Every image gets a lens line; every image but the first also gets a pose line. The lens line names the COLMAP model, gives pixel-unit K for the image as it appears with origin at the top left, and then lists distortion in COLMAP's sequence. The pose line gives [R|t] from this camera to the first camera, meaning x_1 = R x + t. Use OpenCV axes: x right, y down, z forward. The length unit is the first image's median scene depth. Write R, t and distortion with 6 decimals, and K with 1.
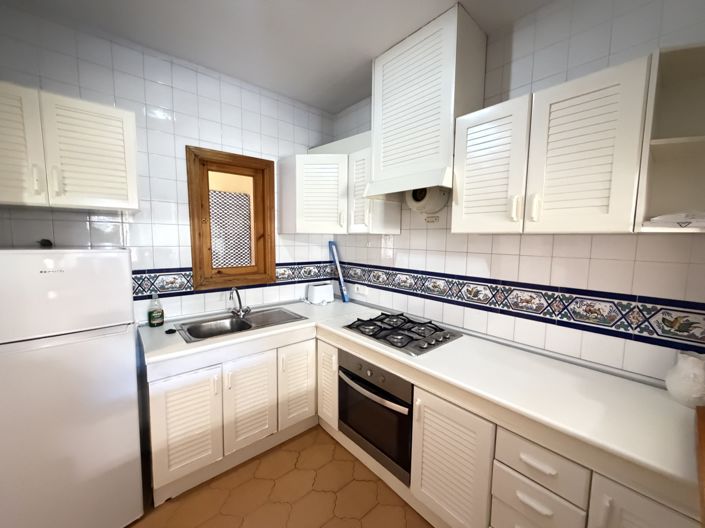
lens RADIAL K [[279.5, 0, 350.3], [0, 279.5, 263.0], [0, 0, 1]] dist [0.001842, -0.000629]
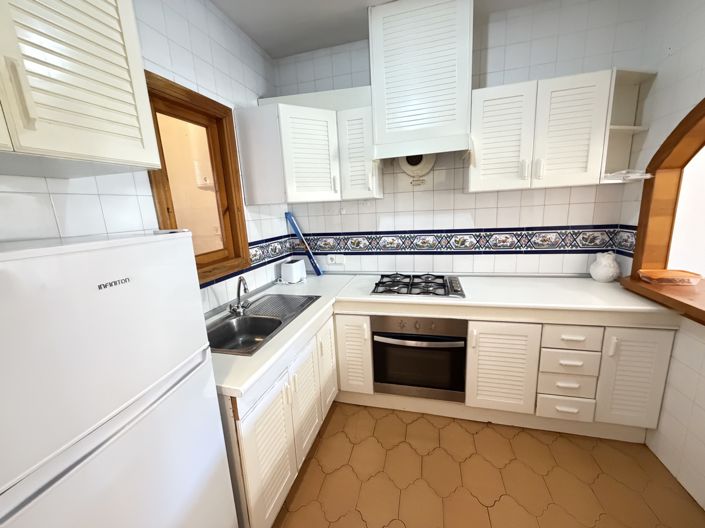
lens RADIAL K [[279.5, 0, 351.1], [0, 279.5, 263.7], [0, 0, 1]] dist [0.001842, -0.000629]
pose [[0.828703, -0.164770, 0.534885, -0.594906], [0.113231, 0.985279, 0.128082, -0.011930], [-0.548115, -0.045576, 0.835160, 0.211714]]
